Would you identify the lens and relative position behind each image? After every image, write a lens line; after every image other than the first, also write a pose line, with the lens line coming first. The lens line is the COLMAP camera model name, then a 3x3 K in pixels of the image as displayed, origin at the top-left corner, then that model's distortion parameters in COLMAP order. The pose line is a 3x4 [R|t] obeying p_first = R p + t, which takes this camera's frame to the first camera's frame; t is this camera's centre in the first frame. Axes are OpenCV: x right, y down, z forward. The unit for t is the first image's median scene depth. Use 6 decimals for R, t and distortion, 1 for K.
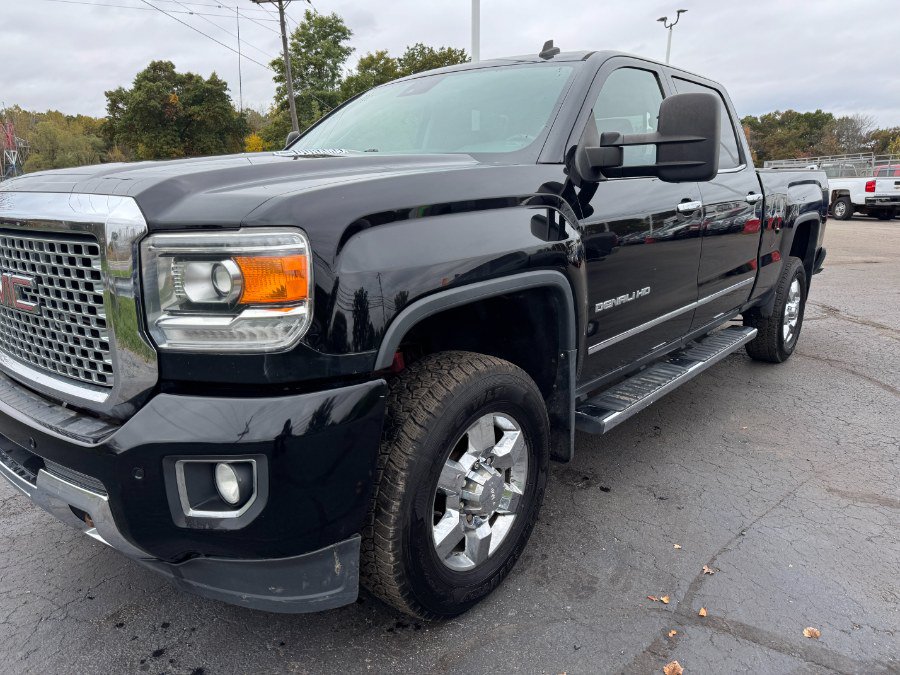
lens RADIAL K [[625.2, 0, 450.2], [0, 625.2, 351.8], [0, 0, 1]] dist [0.002170, -0.001677]
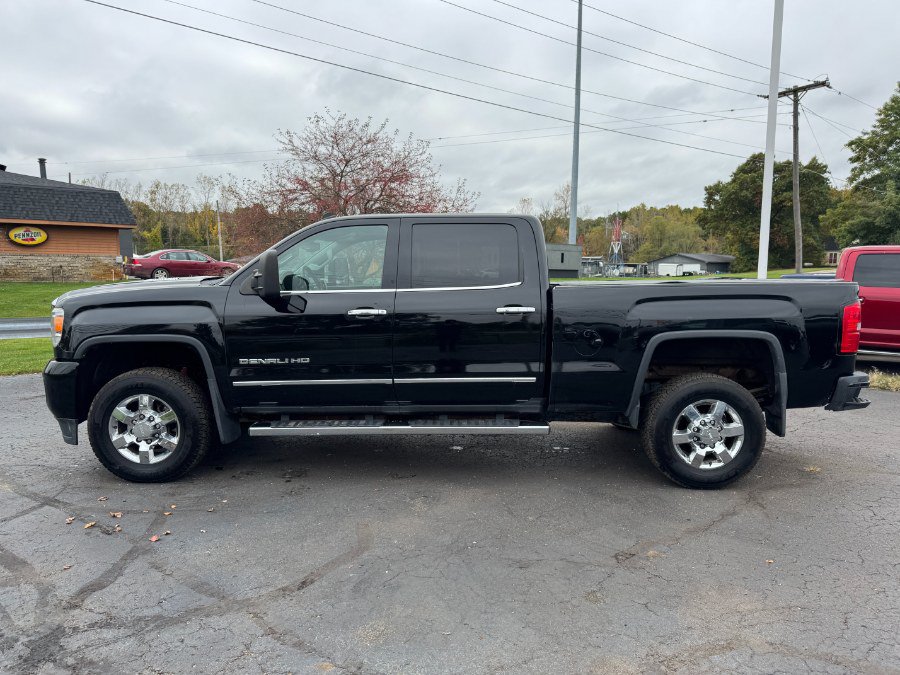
lens RADIAL K [[625.2, 0, 450.2], [0, 625.2, 351.8], [0, 0, 1]] dist [0.002170, -0.001677]
pose [[0.658855, 0.102059, -0.745315, 2.141886], [-0.198020, 0.979343, -0.040943, -0.153652], [0.725740, 0.174562, 0.665454, 0.222440]]
